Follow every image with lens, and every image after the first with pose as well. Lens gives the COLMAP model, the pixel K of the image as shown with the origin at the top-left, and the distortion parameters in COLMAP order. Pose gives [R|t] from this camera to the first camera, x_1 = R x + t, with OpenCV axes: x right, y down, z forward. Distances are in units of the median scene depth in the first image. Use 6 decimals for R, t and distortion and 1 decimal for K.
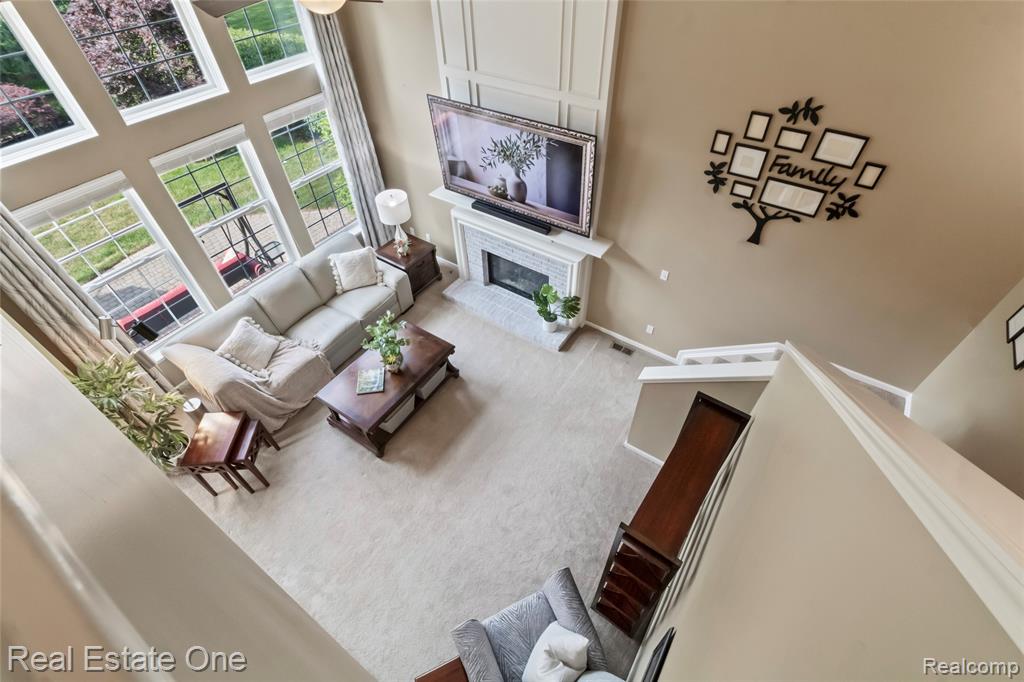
lens RADIAL K [[482.0, 0, 520.1], [0, 482.0, 336.6], [0, 0, 1]] dist [0.000201, 0.001088]
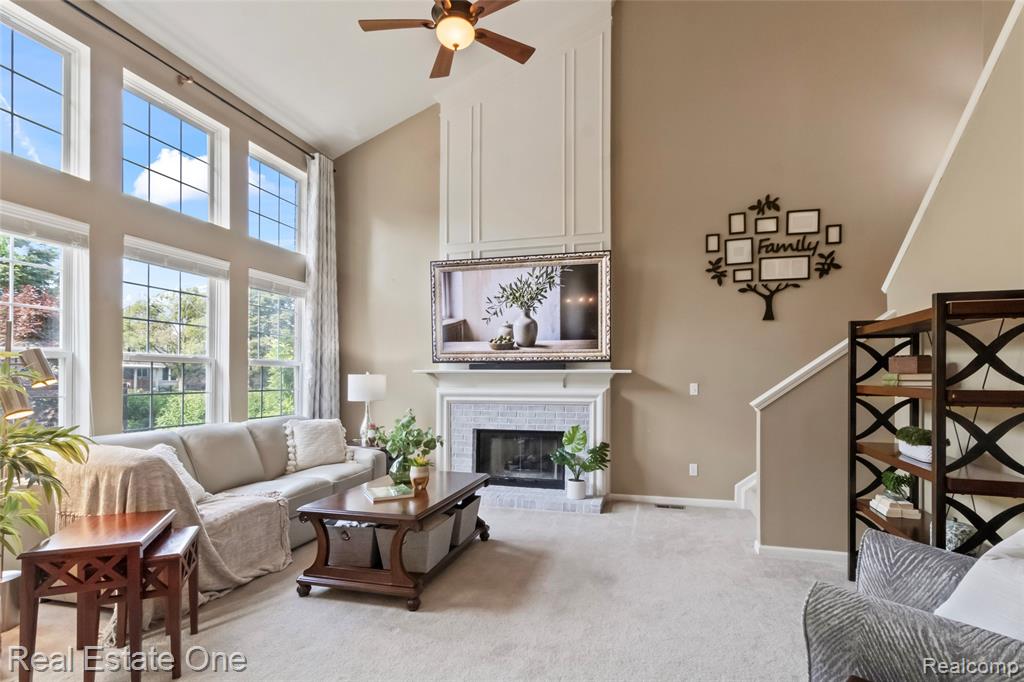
lens RADIAL K [[512.5, 0, 519.9], [0, 512.5, 367.5], [0, 0, 1]] dist [-0.000479, 0.003954]
pose [[0.946655, 0.021879, 0.321505, -0.384861], [0.221201, 0.681399, -0.697686, 0.513809], [-0.234338, 0.731585, 0.640210, 0.422812]]
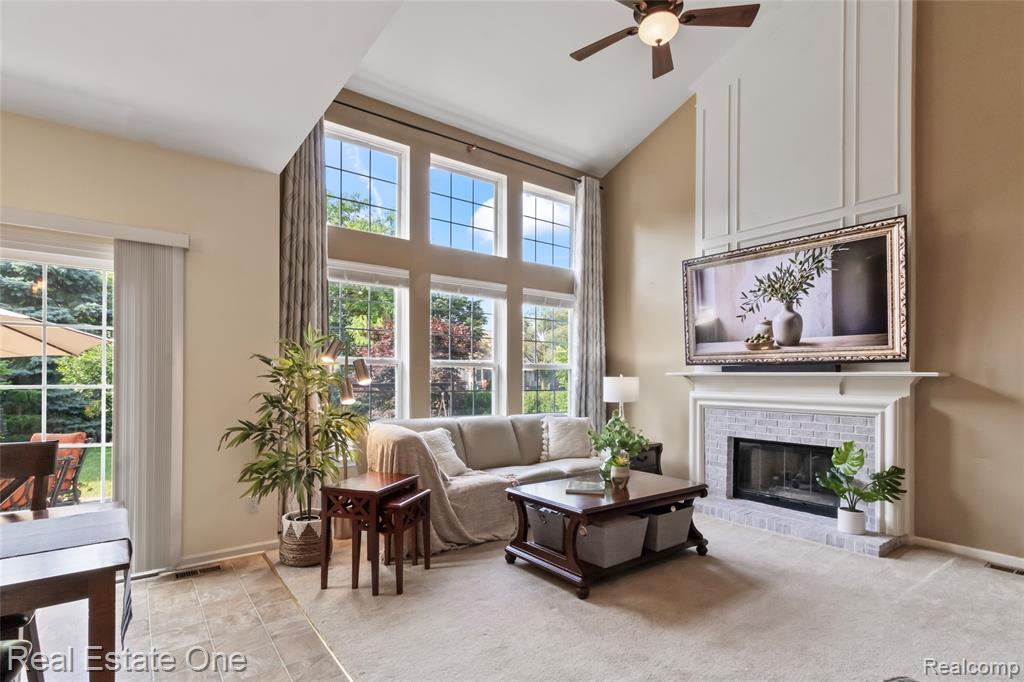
lens RADIAL K [[512.5, 0, 513.8], [0, 512.5, 370.8], [0, 0, 1]] dist [-0.000479, 0.003954]
pose [[0.944653, 0.018486, -0.327550, -0.179843], [-0.251363, 0.682382, -0.686419, 0.527400], [0.210826, 0.730762, 0.649261, 0.404237]]
